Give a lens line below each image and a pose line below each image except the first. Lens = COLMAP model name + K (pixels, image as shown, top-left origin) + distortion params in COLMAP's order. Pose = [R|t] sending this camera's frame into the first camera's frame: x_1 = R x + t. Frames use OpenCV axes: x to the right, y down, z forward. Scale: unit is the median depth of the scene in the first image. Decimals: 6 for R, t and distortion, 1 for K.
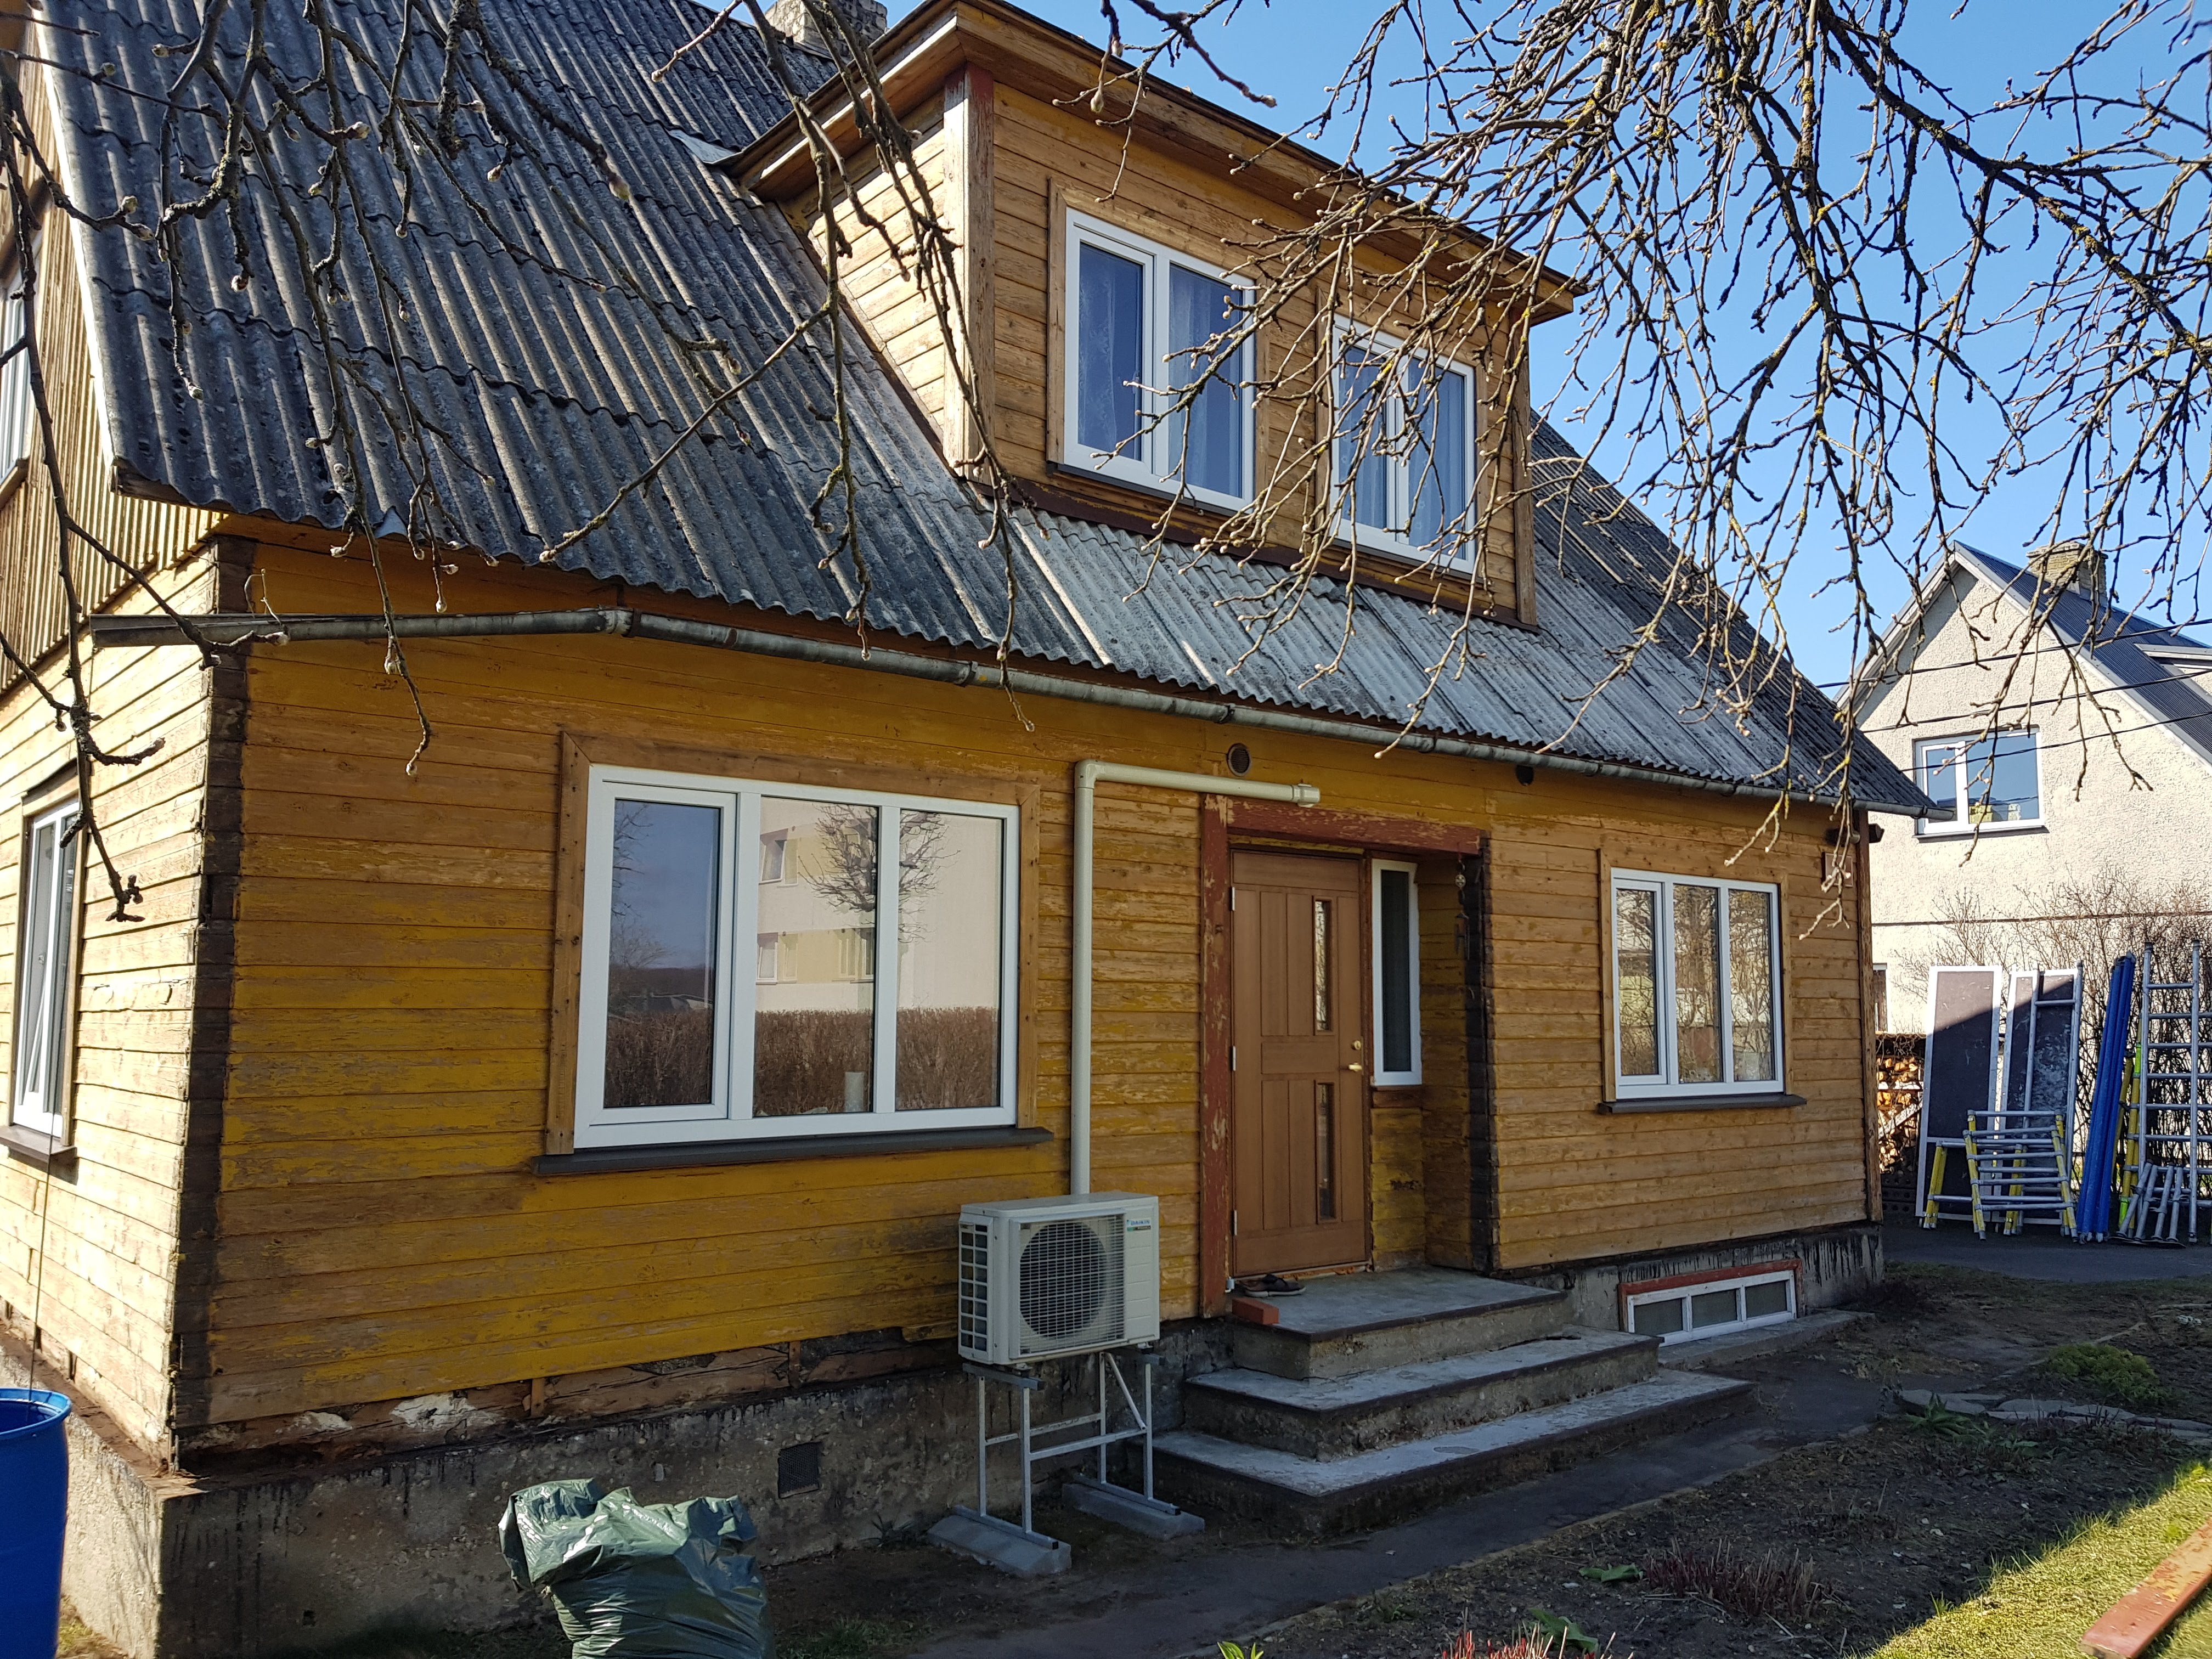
lens RADIAL K [[1698.0, 0, 1106.0], [0, 1698.0, 829.5], [0, 0, 1]] dist [0.042178, -0.068669]
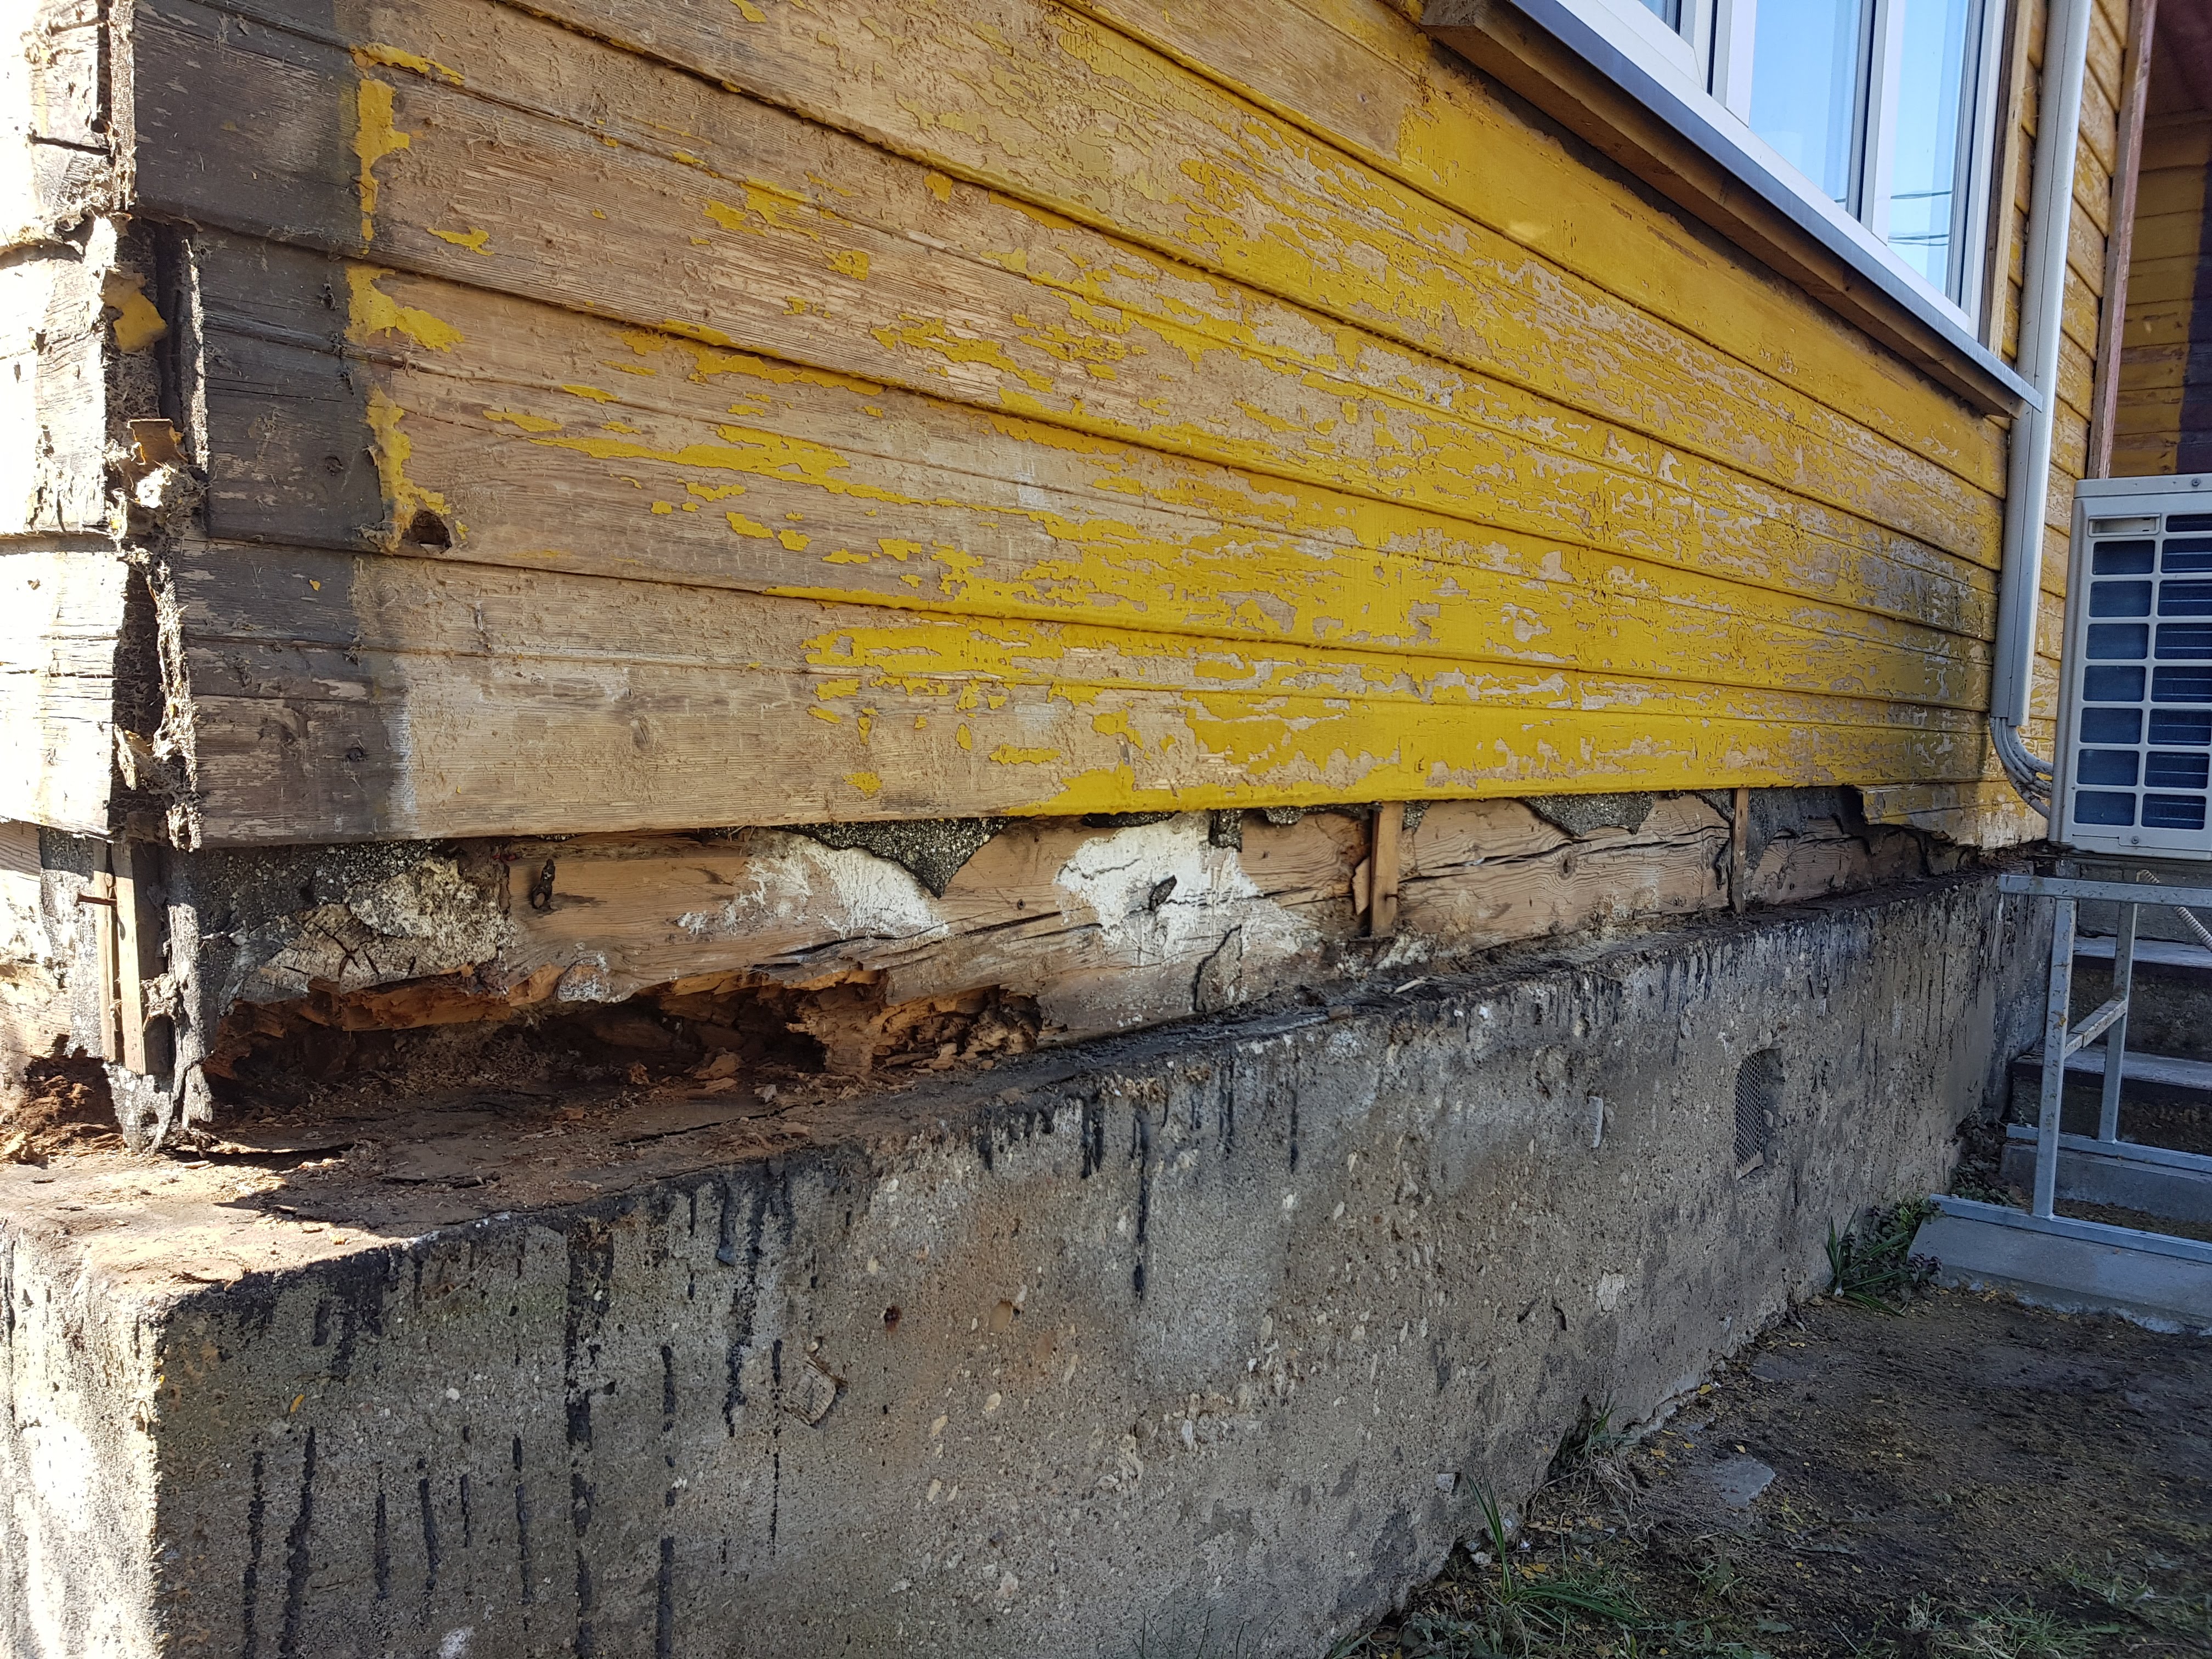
lens RADIAL K [[1698.0, 0, 1106.0], [0, 1698.0, 829.5], [0, 0, 1]] dist [0.042178, -0.068669]
pose [[0.982080, 0.017163, 0.187680, -0.474421], [-0.049872, 0.984012, 0.170977, 0.306657], [-0.181745, -0.177273, 0.967235, 0.806876]]
